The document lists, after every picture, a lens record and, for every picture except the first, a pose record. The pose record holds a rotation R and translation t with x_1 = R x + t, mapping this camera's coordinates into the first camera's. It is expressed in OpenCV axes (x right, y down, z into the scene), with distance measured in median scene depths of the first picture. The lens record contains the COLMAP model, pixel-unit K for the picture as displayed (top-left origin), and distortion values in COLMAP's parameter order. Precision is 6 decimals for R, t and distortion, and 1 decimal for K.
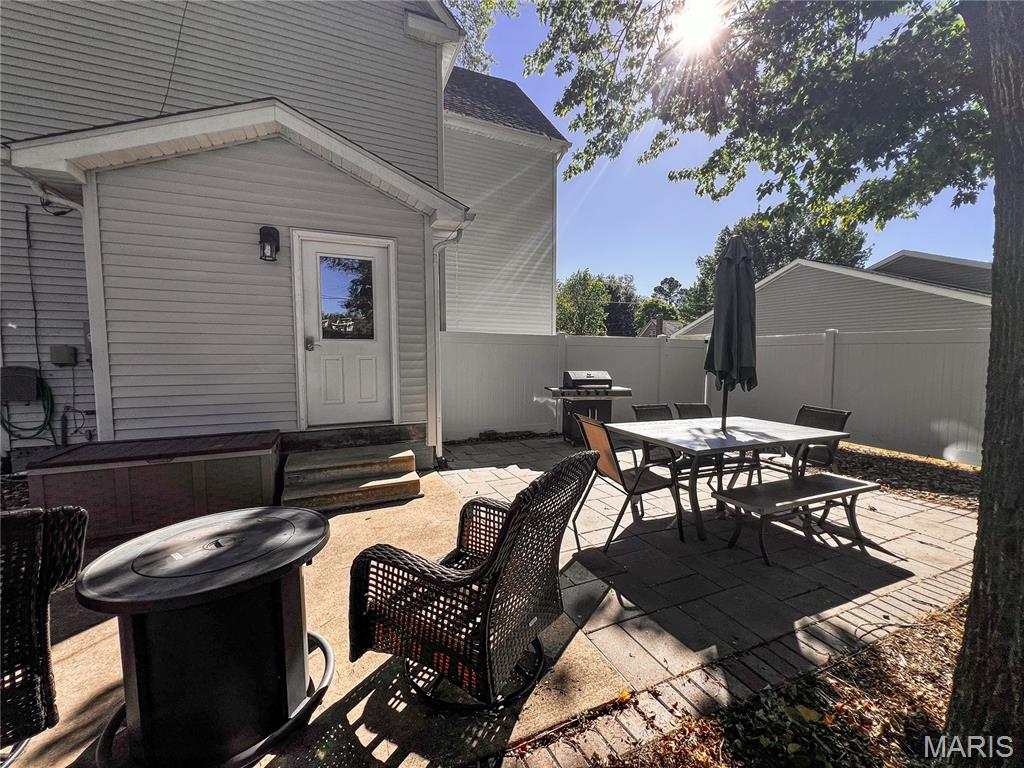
lens RADIAL K [[410.9, 0, 511.8], [0, 410.9, 383.5], [0, 0, 1]] dist [0.000829, -0.000092]
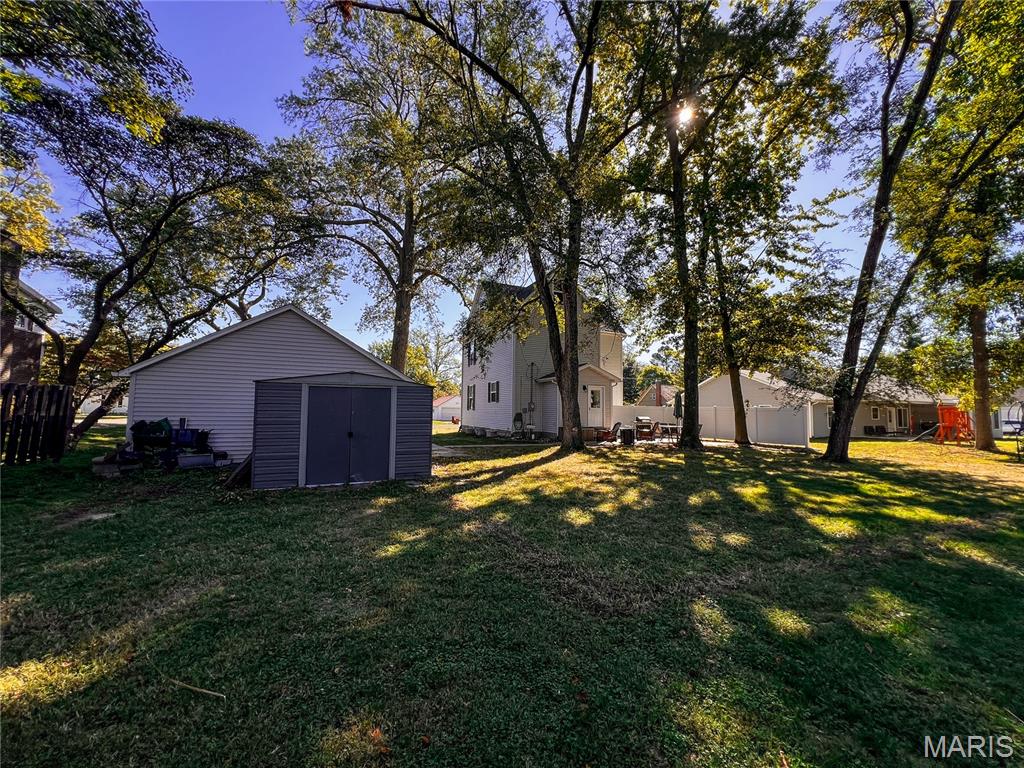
lens RADIAL K [[410.9, 0, 512.1], [0, 410.9, 383.7], [0, 0, 1]] dist [0.000829, -0.000092]
pose [[0.999964, 0.008354, 0.001106, -0.059782], [-0.008123, 0.990485, -0.137382, 0.011479], [-0.002243, 0.137369, 0.990517, -0.164039]]
